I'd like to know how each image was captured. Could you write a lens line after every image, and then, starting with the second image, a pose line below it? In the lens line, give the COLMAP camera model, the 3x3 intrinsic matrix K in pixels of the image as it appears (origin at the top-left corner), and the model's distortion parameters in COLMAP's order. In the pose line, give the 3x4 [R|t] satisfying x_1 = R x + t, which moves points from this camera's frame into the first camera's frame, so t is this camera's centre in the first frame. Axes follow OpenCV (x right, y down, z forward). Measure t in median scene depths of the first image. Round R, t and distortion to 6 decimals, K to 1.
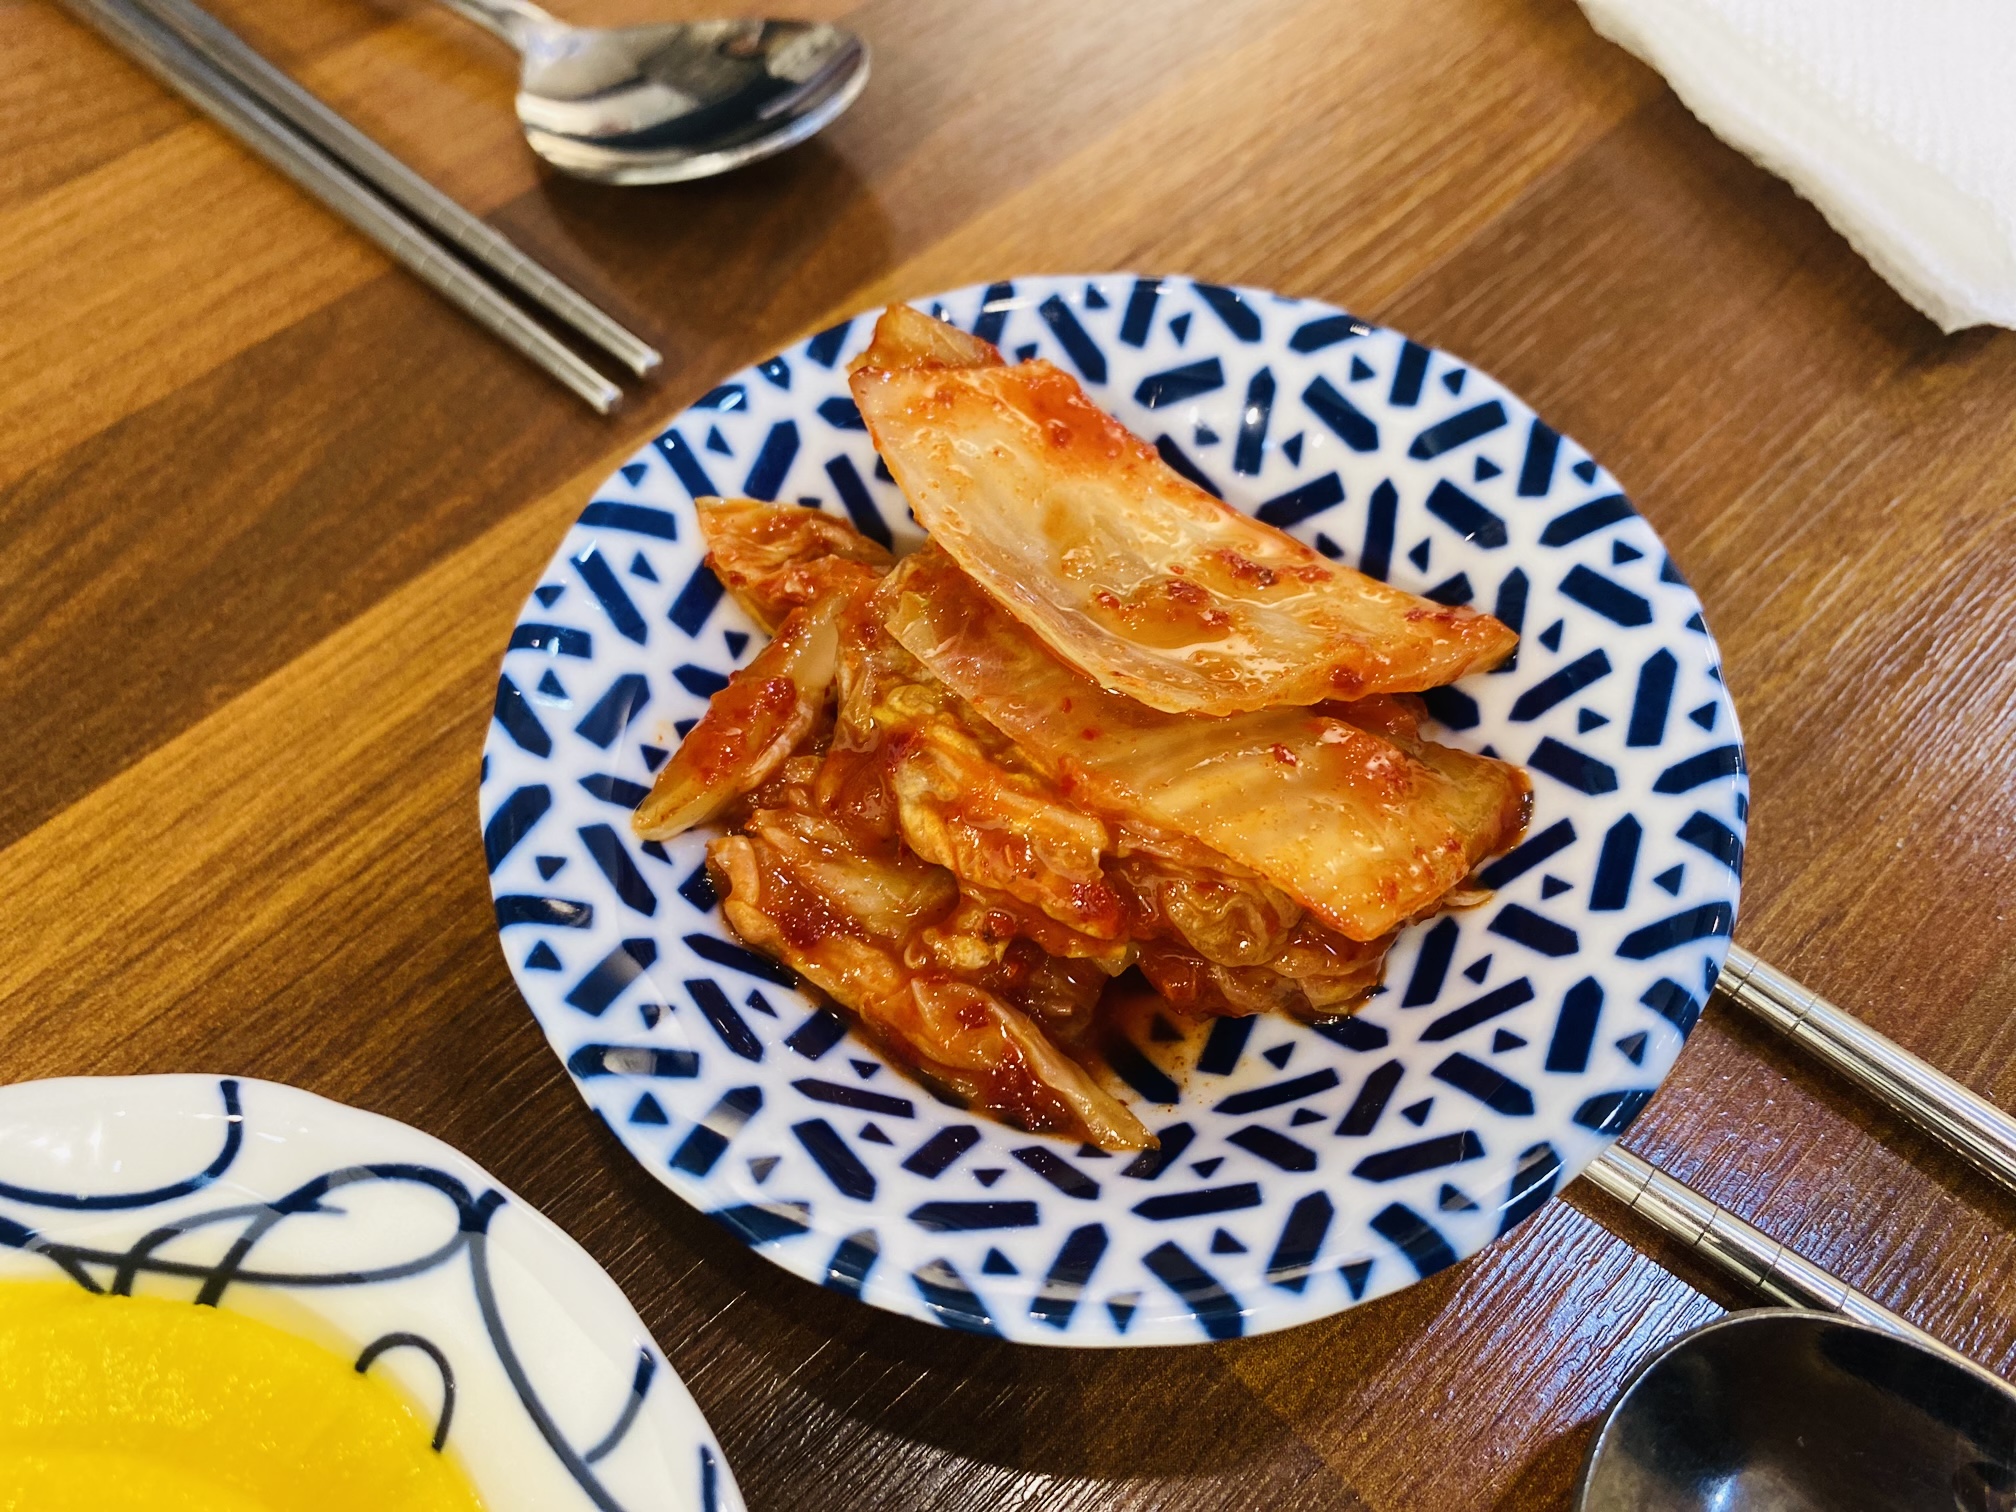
lens RADIAL K [[1517.8, 0, 1021.8], [0, 1517.8, 756.3], [0, 0, 1]] dist [-0.006215, -0.012146]
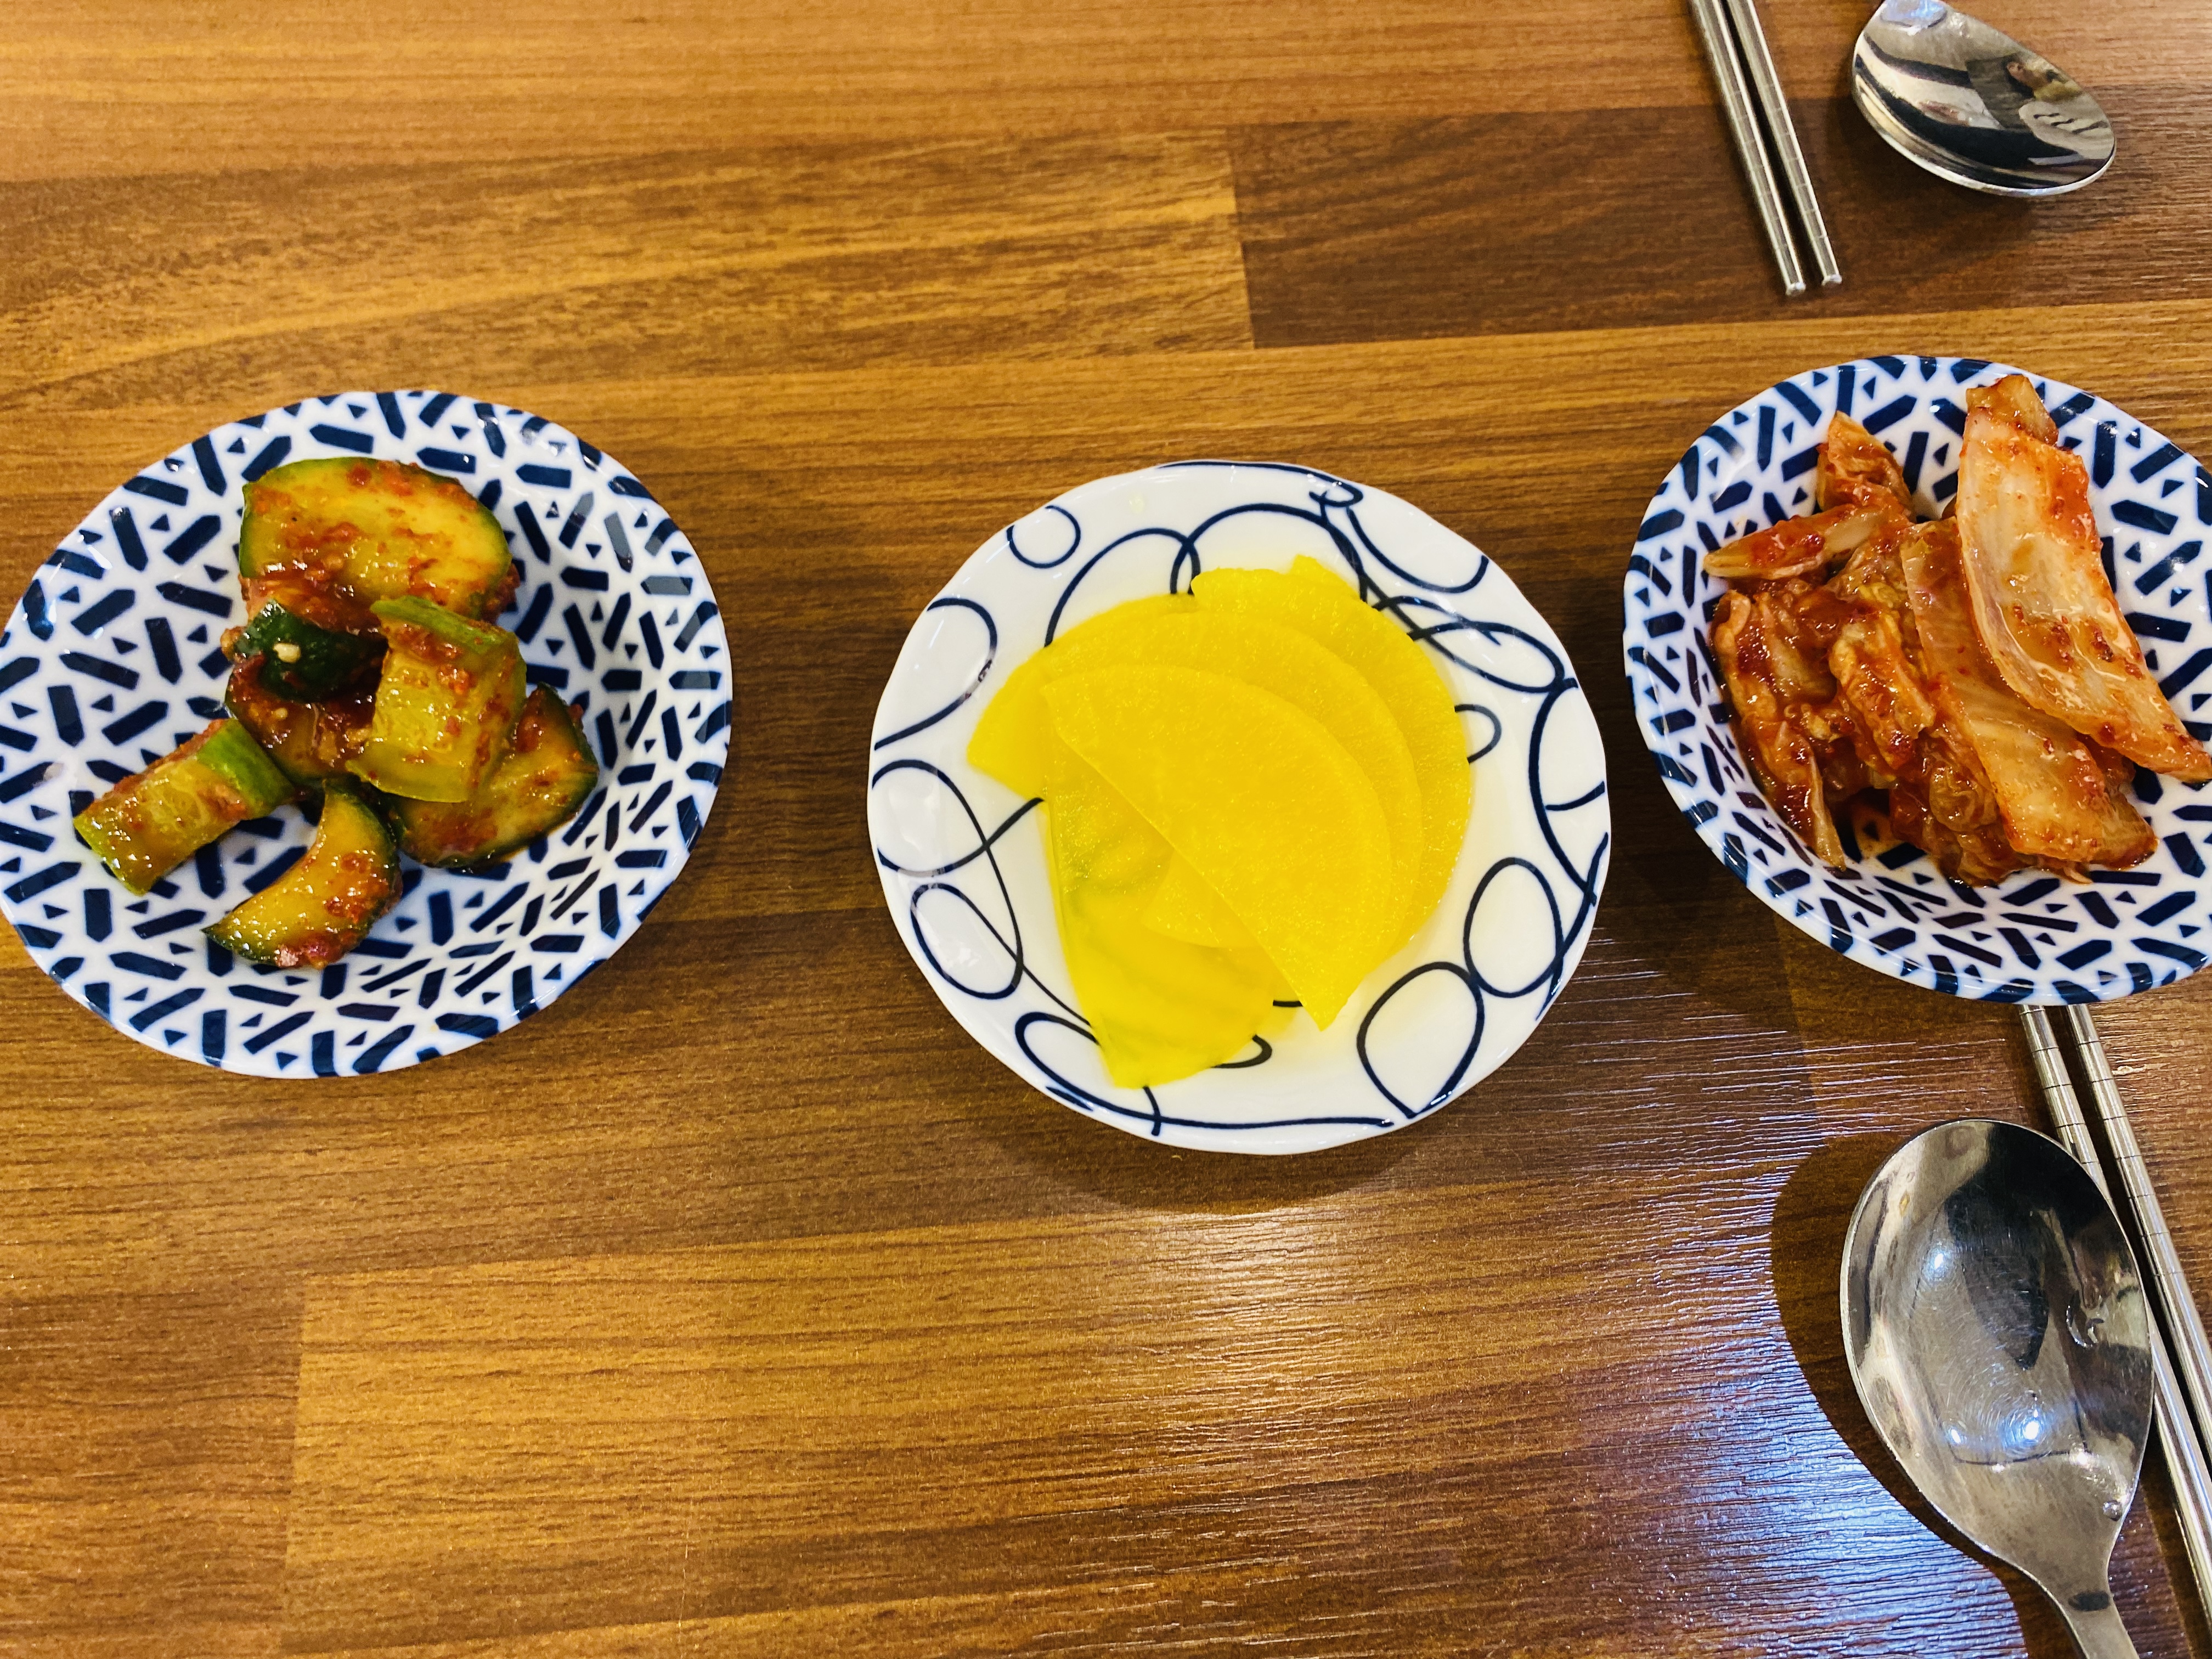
lens RADIAL K [[1665.4, 0, 1095.7], [0, 1665.4, 806.7], [0, 0, 1]] dist [-0.006215, -0.012146]
pose [[0.774598, 0.609049, -0.170464, -0.290021], [-0.554483, 0.783616, 0.280171, 0.118856], [0.304216, -0.122500, 0.944694, -1.087816]]
